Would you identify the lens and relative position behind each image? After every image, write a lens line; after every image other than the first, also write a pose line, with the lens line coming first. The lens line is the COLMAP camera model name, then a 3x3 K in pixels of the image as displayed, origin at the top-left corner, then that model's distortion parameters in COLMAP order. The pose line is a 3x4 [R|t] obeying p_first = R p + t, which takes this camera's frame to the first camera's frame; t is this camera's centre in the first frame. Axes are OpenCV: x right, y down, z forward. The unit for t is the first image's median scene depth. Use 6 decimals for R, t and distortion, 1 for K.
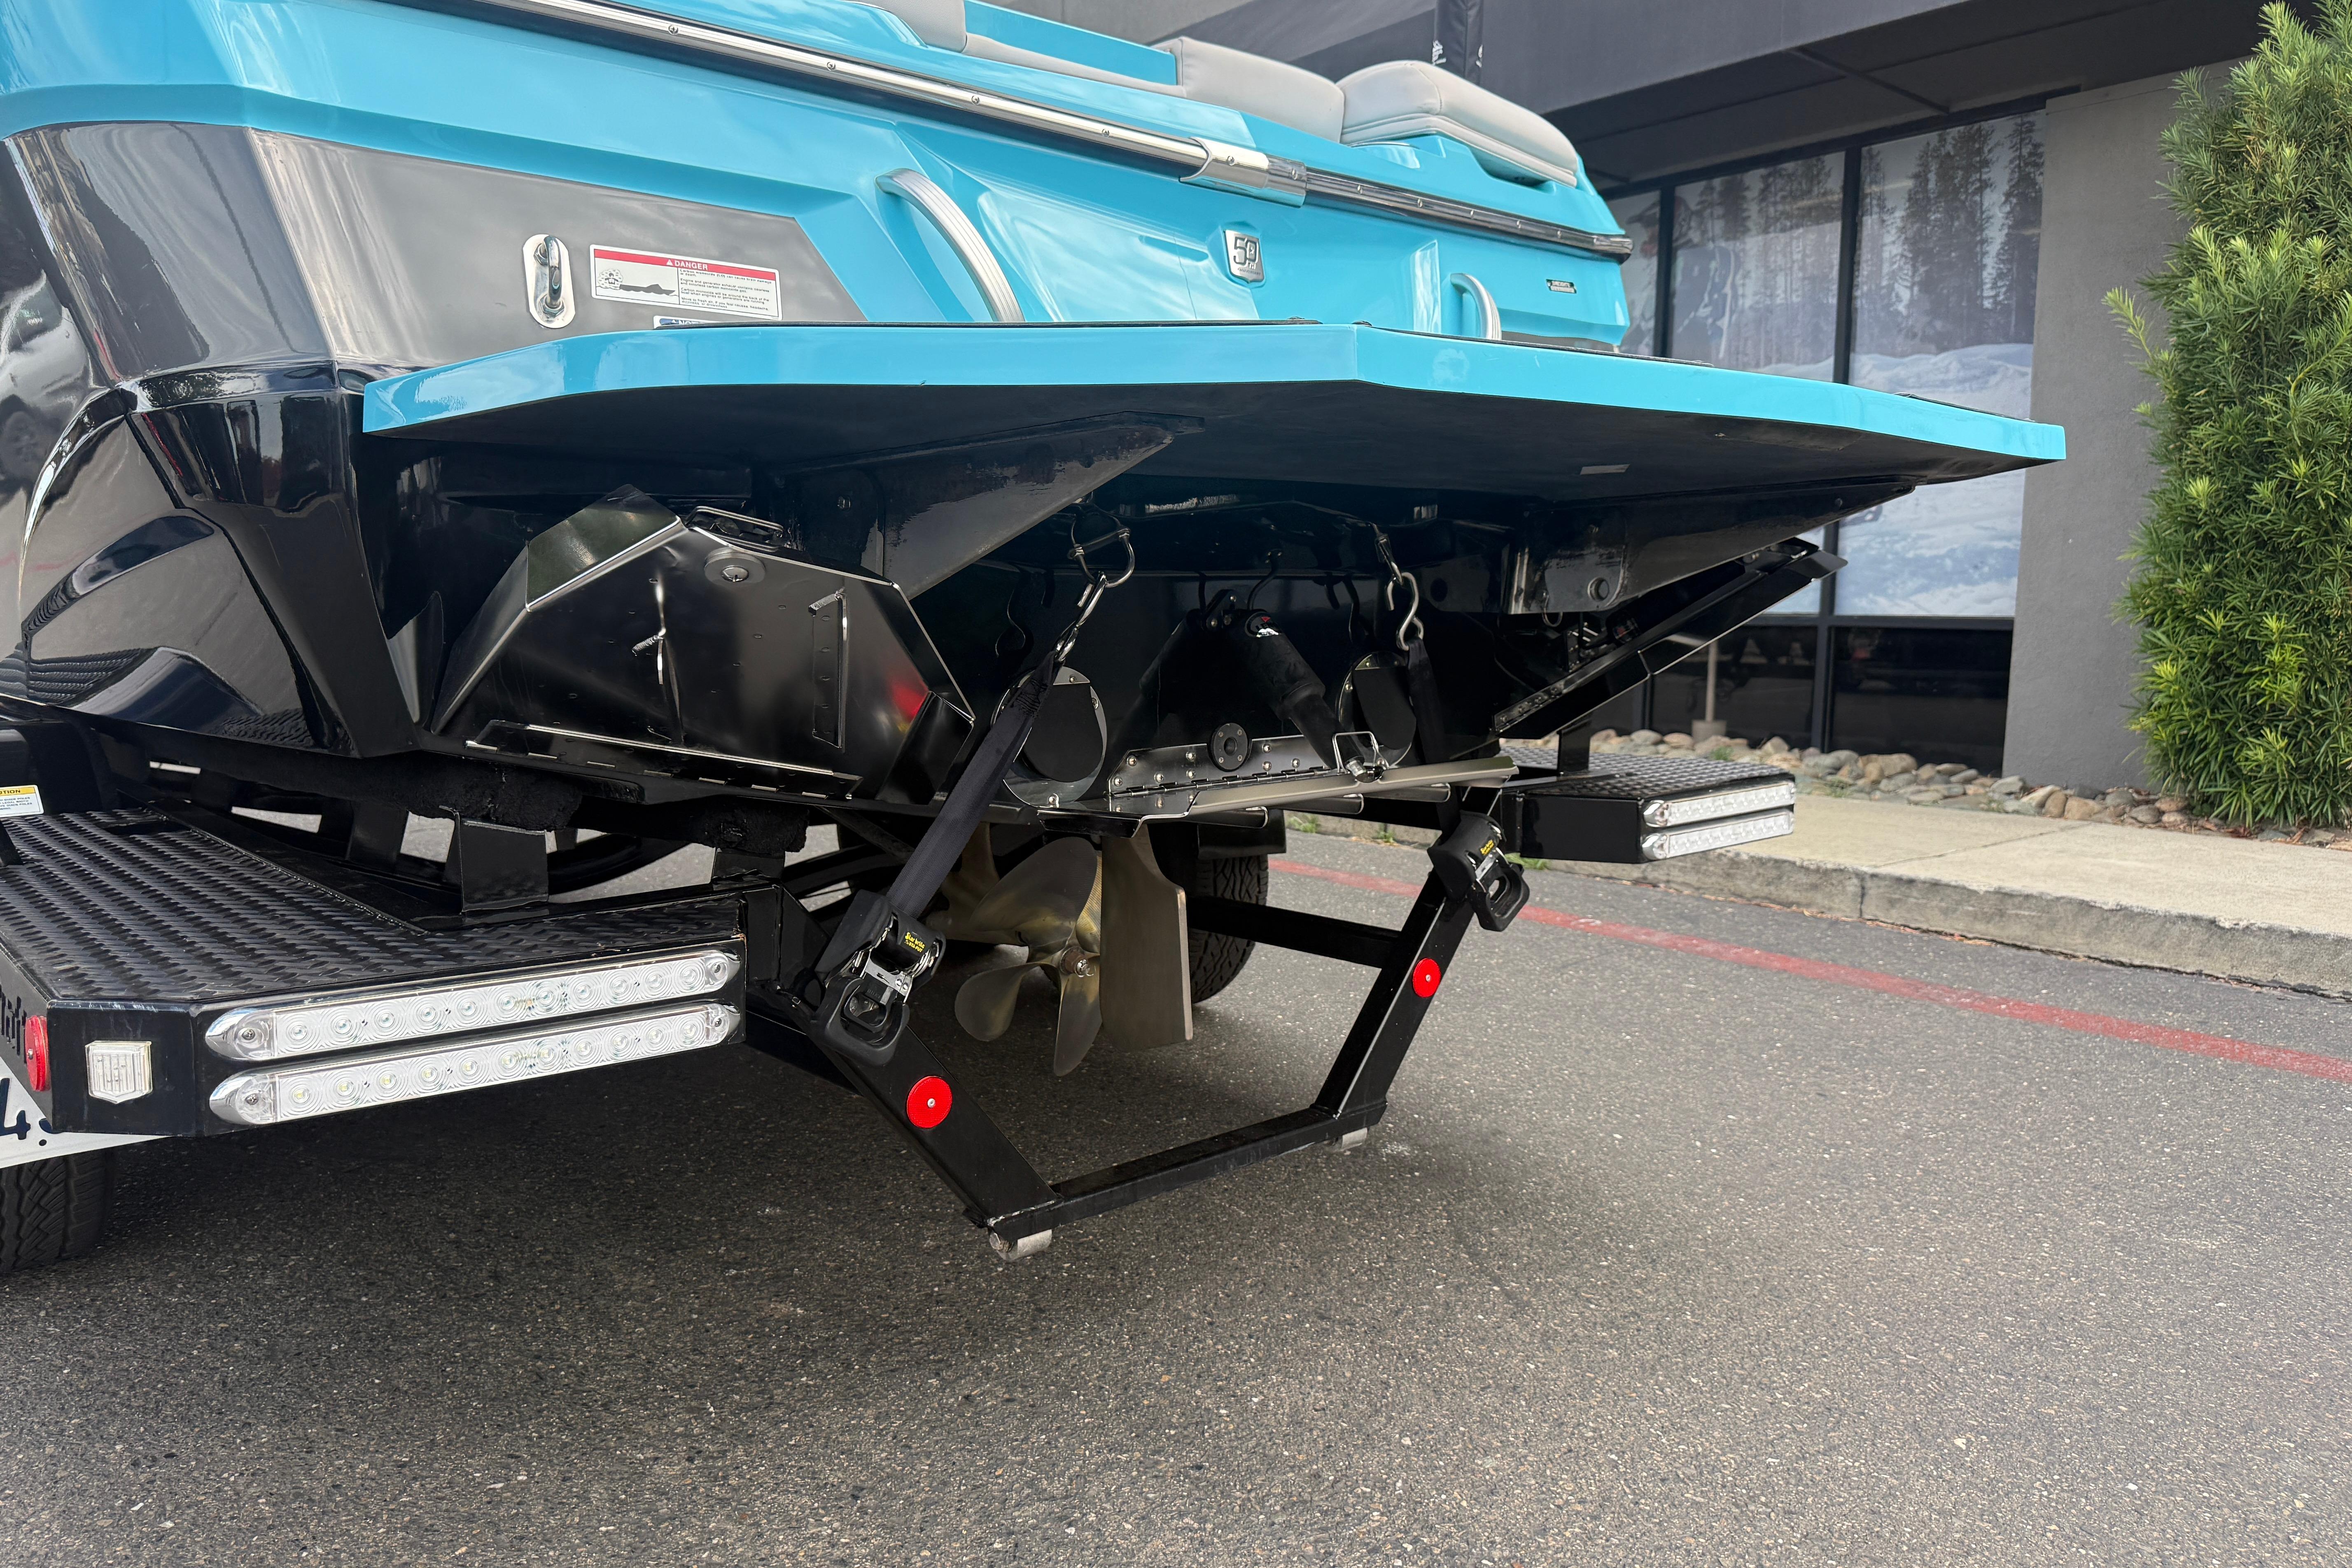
lens RADIAL K [[1657.9, 0, 1176.0], [0, 1657.9, 784.0], [0, 0, 1]] dist [0.006160, -0.005258]
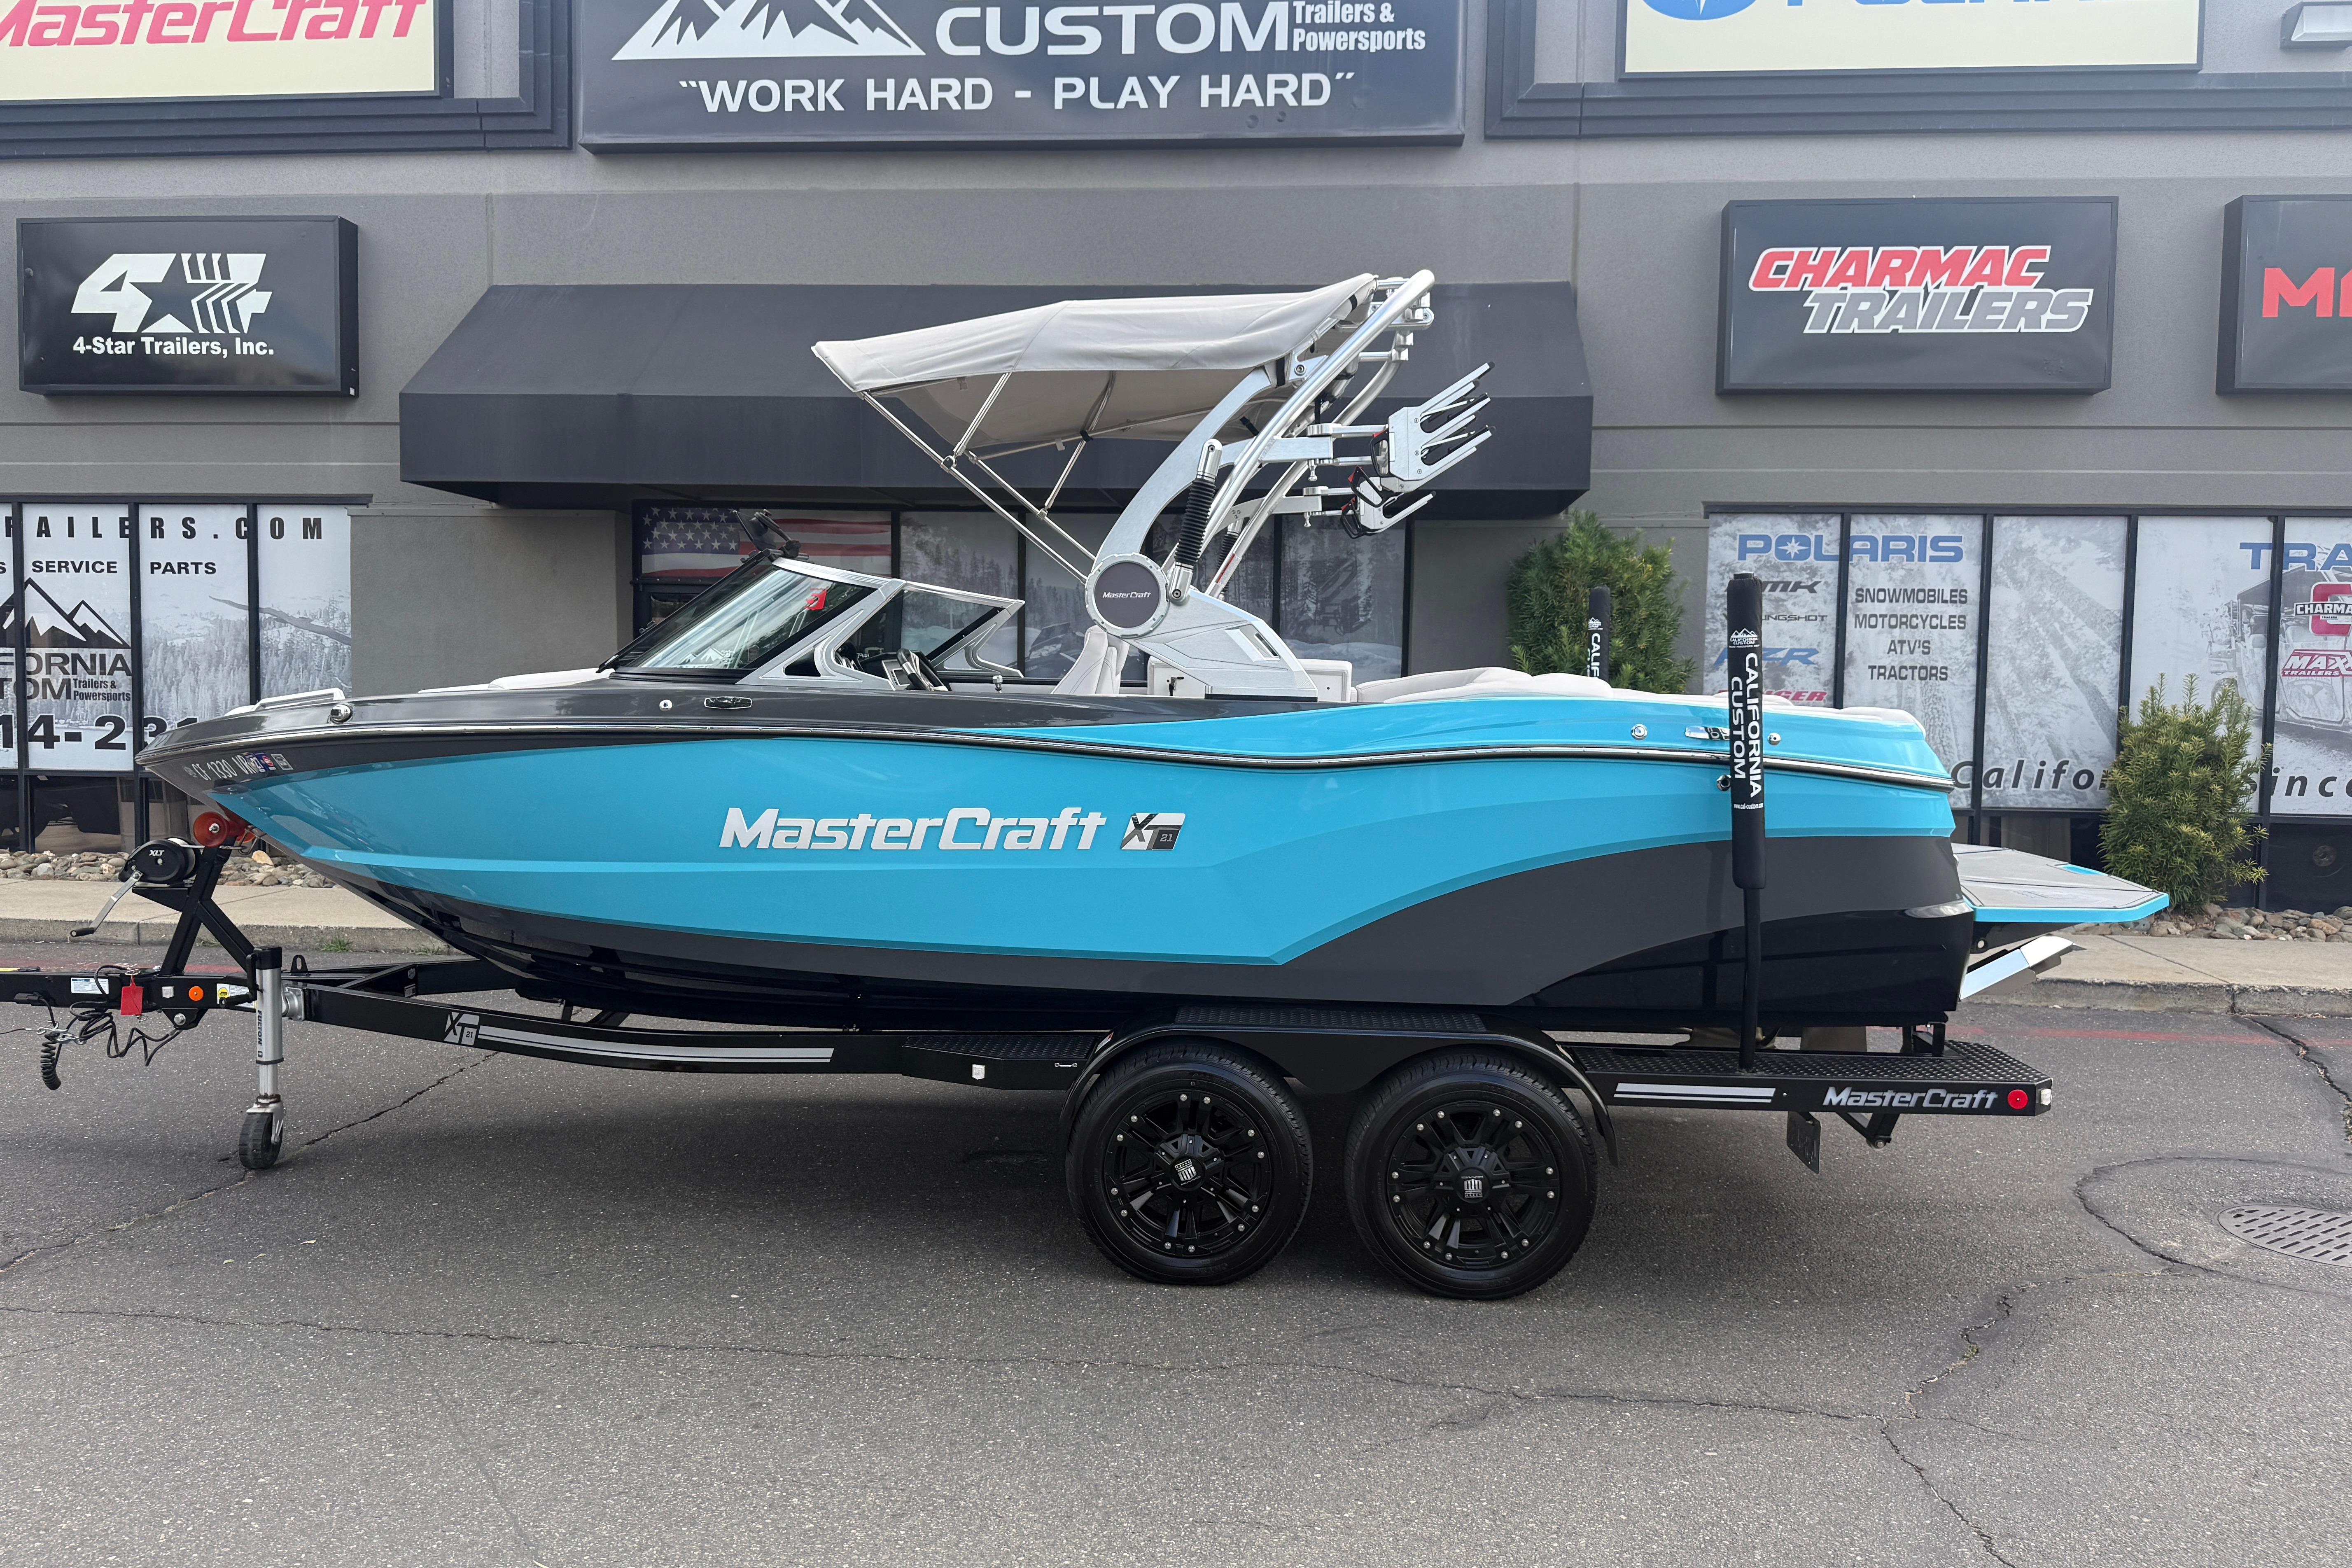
lens RADIAL K [[1687.8, 0, 1176.0], [0, 1687.8, 784.0], [0, 0, 1]] dist [0.036029, -0.044613]
pose [[0.704830, -0.048371, 0.707725, -1.183875], [0.068454, 0.997654, 0.000012, -0.175099], [-0.706066, 0.048438, 0.706488, -0.114538]]
